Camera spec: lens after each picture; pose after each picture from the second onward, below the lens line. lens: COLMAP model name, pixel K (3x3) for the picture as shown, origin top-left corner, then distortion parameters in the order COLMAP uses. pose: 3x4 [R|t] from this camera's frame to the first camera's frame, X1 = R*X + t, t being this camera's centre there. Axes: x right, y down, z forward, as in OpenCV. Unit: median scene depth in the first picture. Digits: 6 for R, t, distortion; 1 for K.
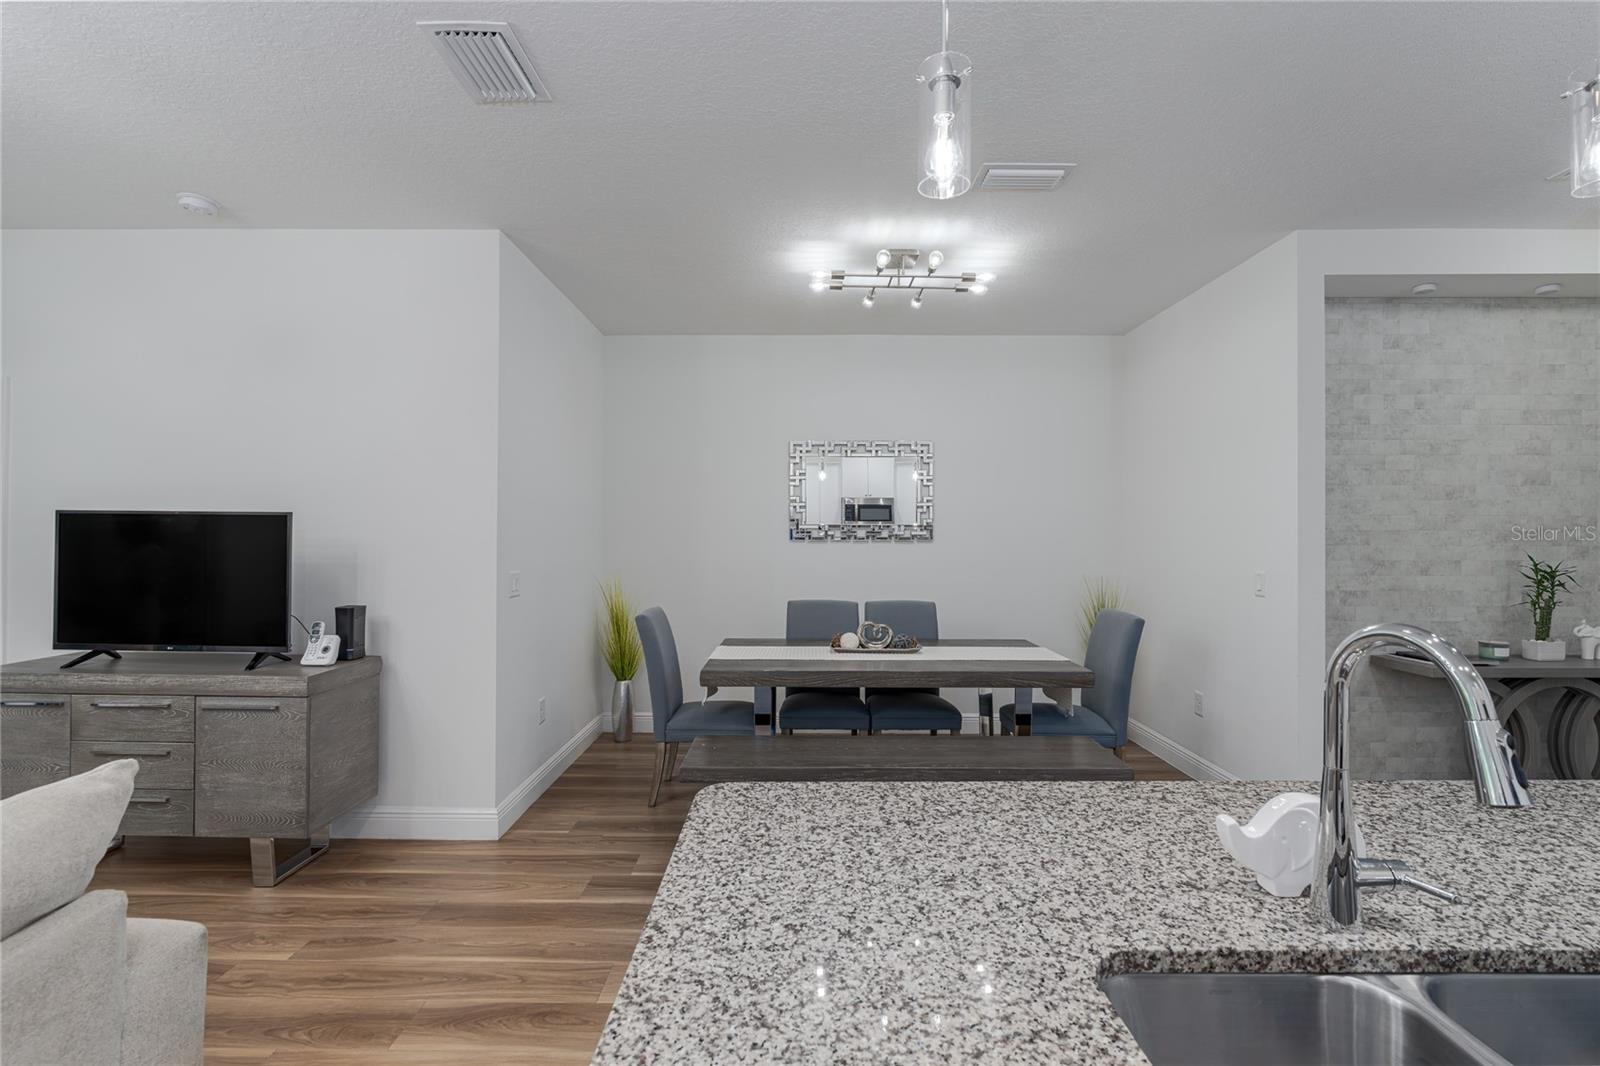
lens RADIAL K [[718.1, 0, 800.1], [0, 718.1, 538.8], [0, 0, 1]] dist [-0.001163, -0.000410]
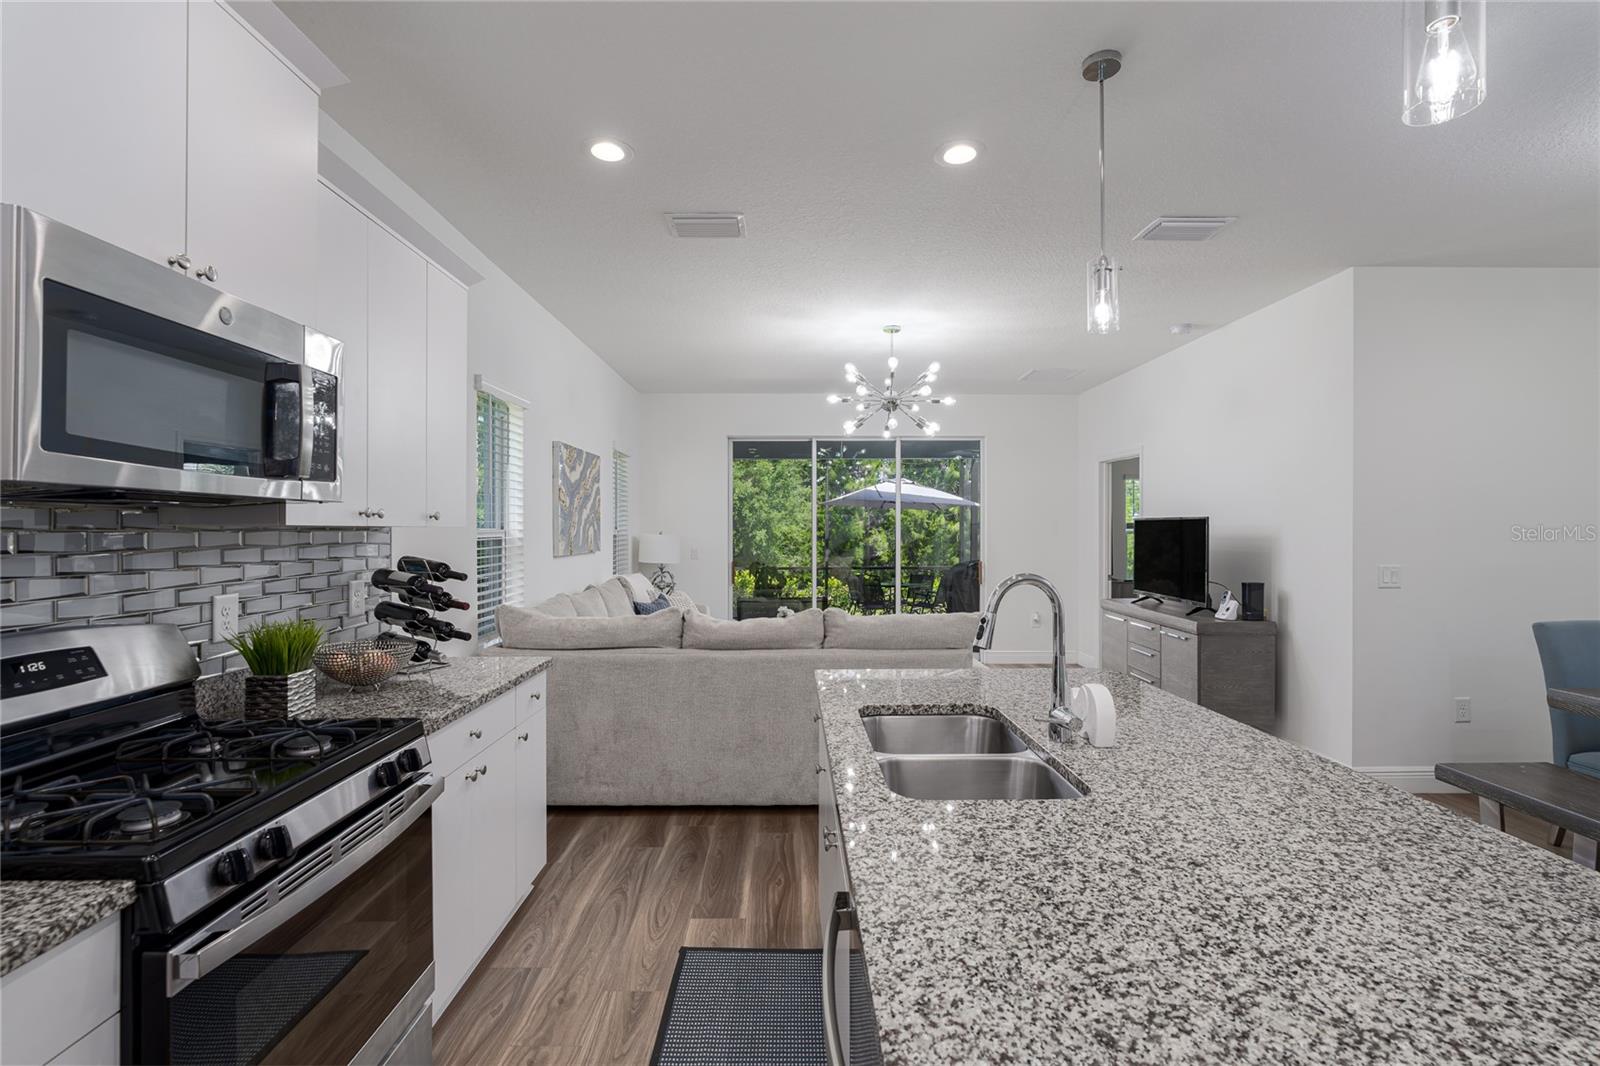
lens RADIAL K [[718.1, 0, 797.3], [0, 718.1, 531.5], [0, 0, 1]] dist [-0.001163, -0.000410]
pose [[0.019186, -0.004748, -0.999805, 0.796055], [0.005736, 0.999973, -0.004638, -0.004464], [0.999799, -0.005646, 0.019213, 0.083376]]
